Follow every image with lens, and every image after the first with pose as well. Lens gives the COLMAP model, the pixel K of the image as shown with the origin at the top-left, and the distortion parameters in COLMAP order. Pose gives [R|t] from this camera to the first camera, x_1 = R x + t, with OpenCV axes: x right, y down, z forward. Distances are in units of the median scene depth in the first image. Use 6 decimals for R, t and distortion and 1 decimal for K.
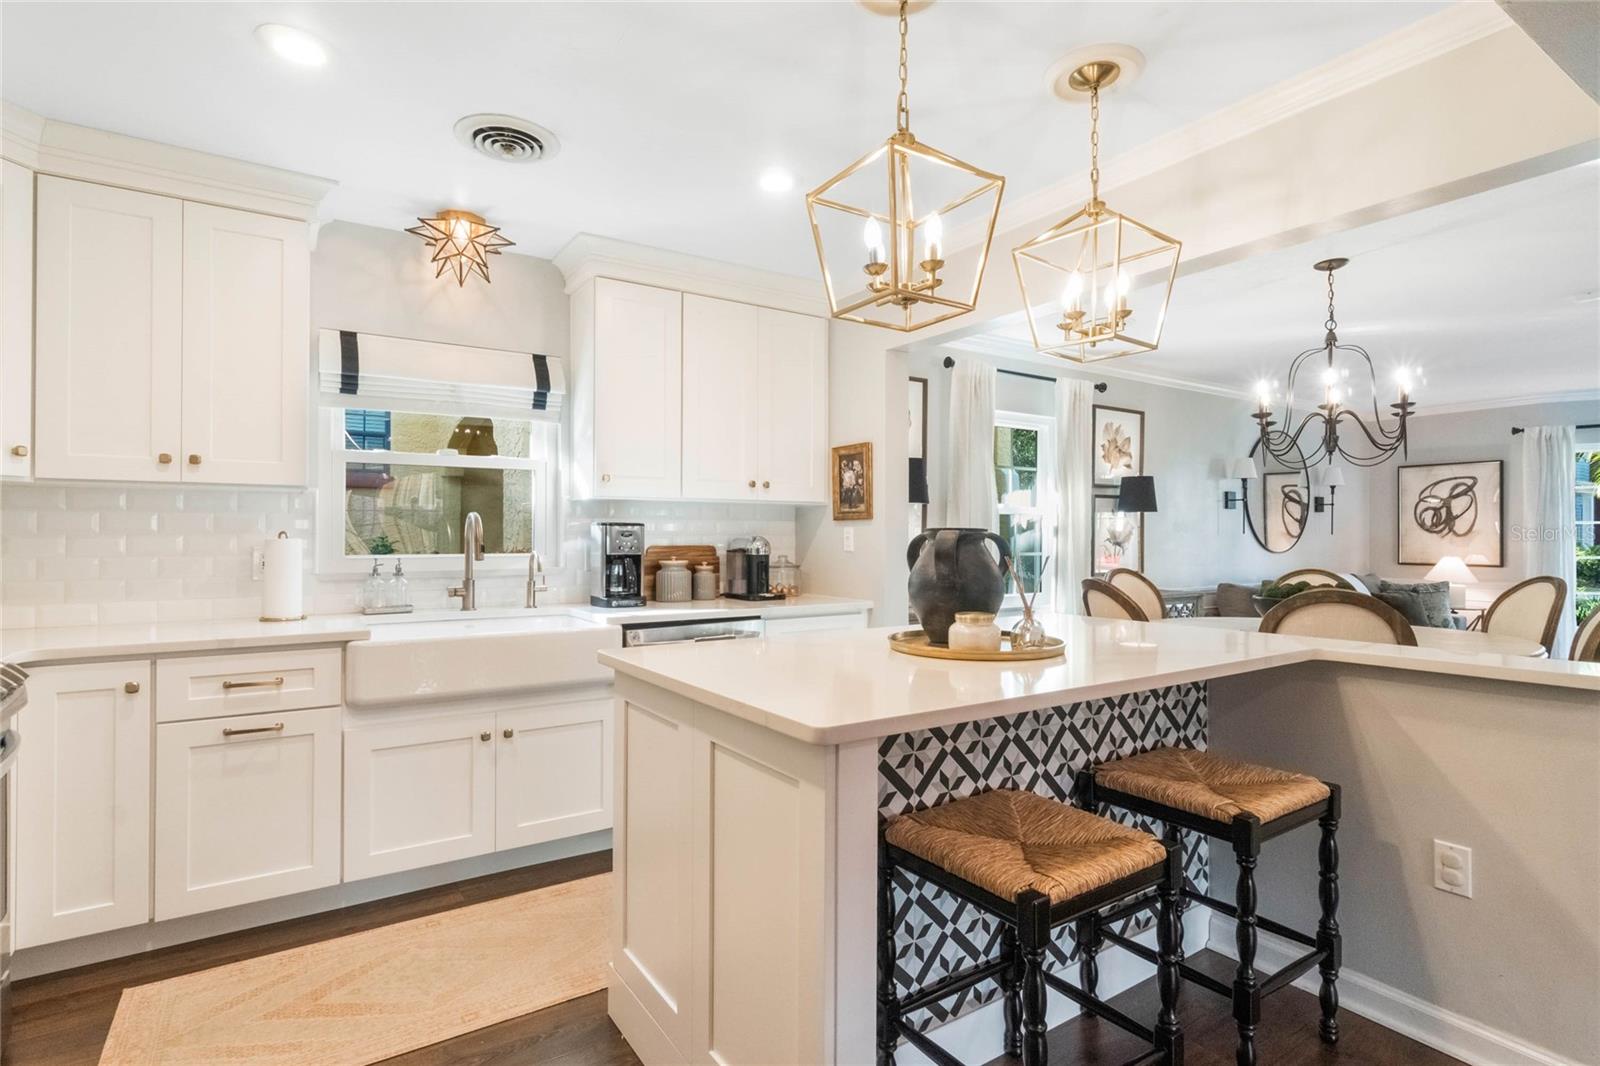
lens RADIAL K [[789.7, 0, 806.7], [0, 789.7, 527.3], [0, 0, 1]] dist [0.002663, -0.001090]
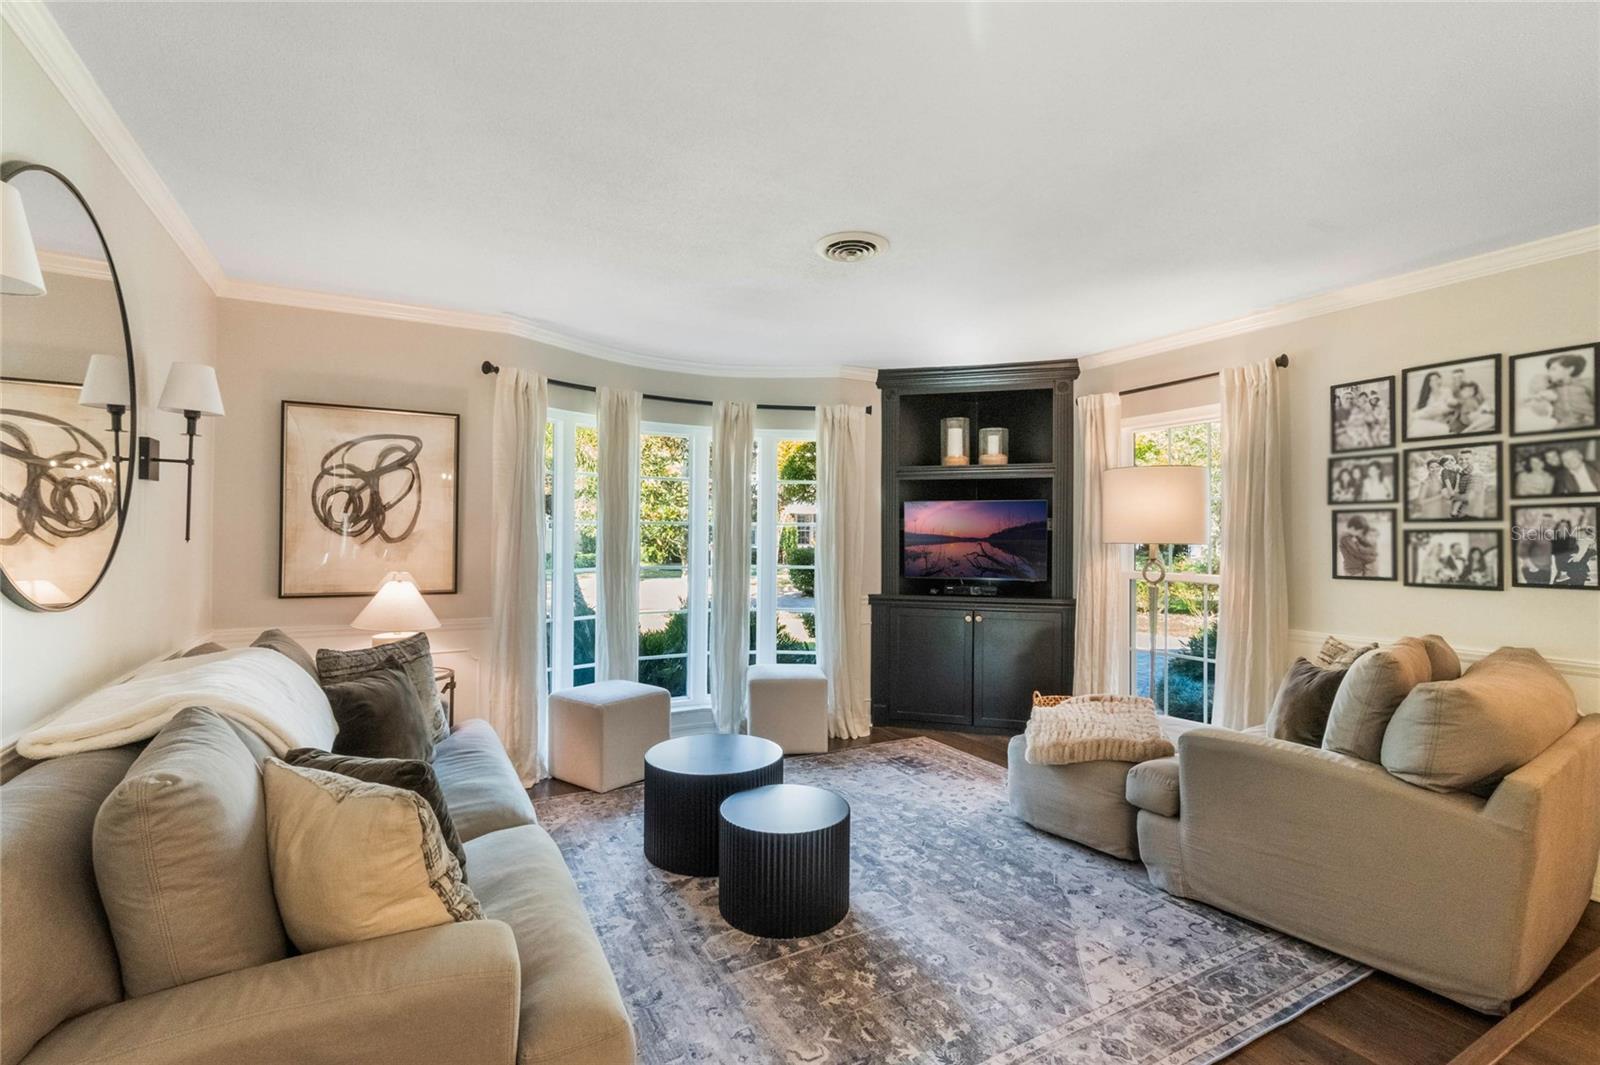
lens RADIAL K [[723.3, 0, 796.0], [0, 723.3, 528.4], [0, 0, 1]] dist [0.000261, 0.001980]
pose [[0.089836, 0.003561, 0.995950, 0.343552], [-0.013242, 0.999909, -0.002381, -0.000575], [-0.995869, -0.012974, 0.089875, 0.669110]]
